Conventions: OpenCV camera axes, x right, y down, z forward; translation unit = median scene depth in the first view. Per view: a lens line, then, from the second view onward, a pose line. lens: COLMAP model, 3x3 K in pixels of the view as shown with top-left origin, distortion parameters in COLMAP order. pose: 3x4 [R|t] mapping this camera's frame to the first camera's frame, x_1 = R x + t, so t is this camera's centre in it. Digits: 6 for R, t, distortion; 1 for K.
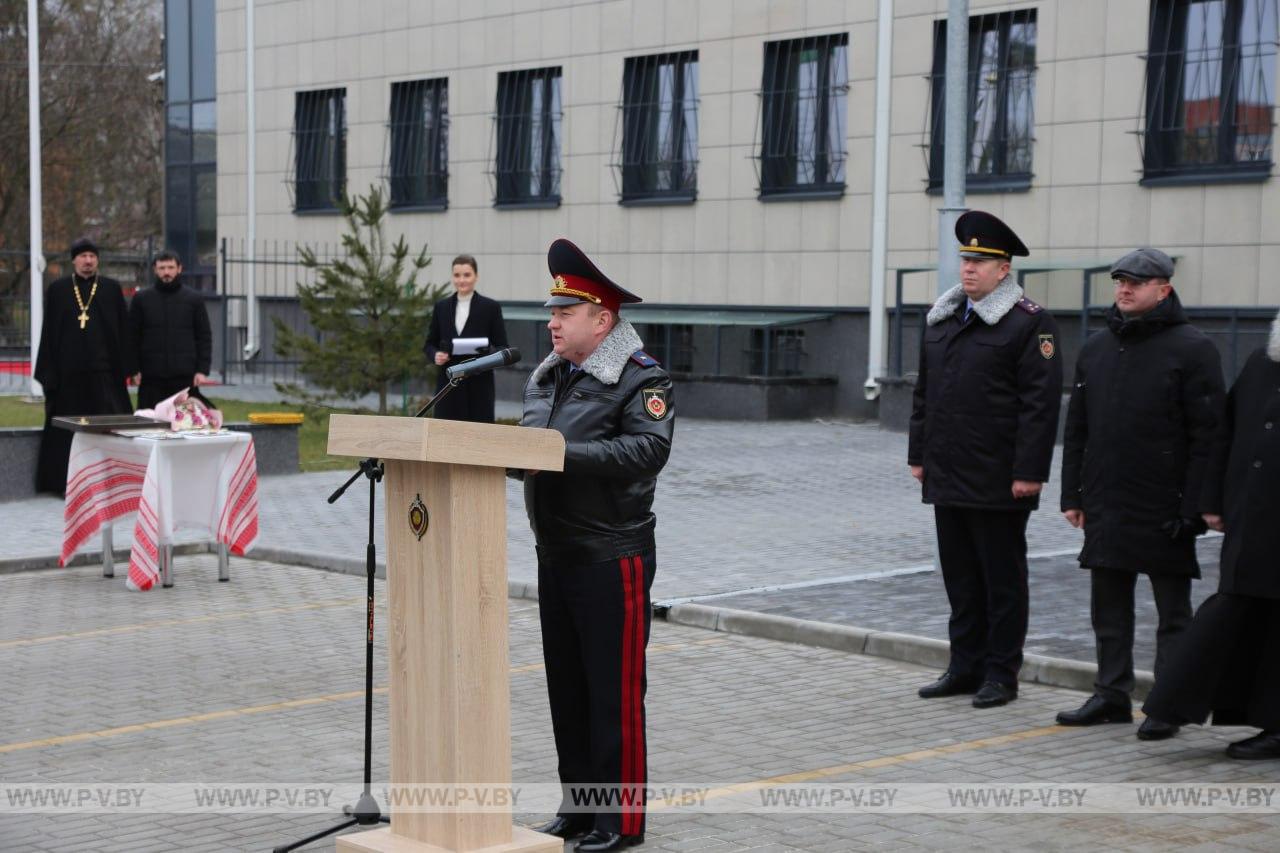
lens RADIAL K [[2484.7, 0, 640.0], [0, 2484.7, 426.5], [0, 0, 1]] dist [1.323805, 0.003755]
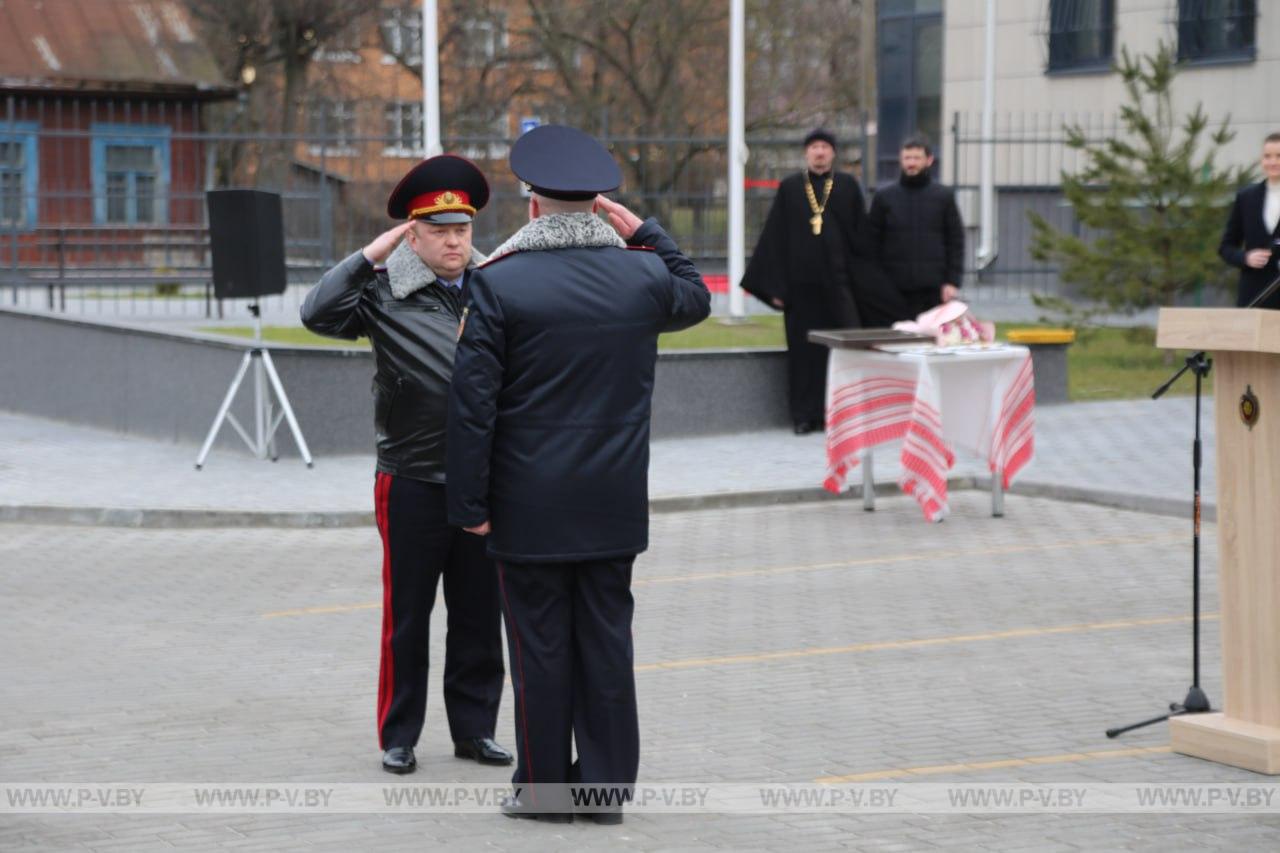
lens RADIAL K [[2184.4, 0, 639.8], [0, 2184.4, 357.2], [0, 0, 1]] dist [0.276655, -1.287906]
pose [[0.936054, 0.011774, -0.351659, -0.014817], [-0.004629, 0.999766, 0.021153, -0.011397], [0.351825, -0.018173, 0.935889, 0.305387]]
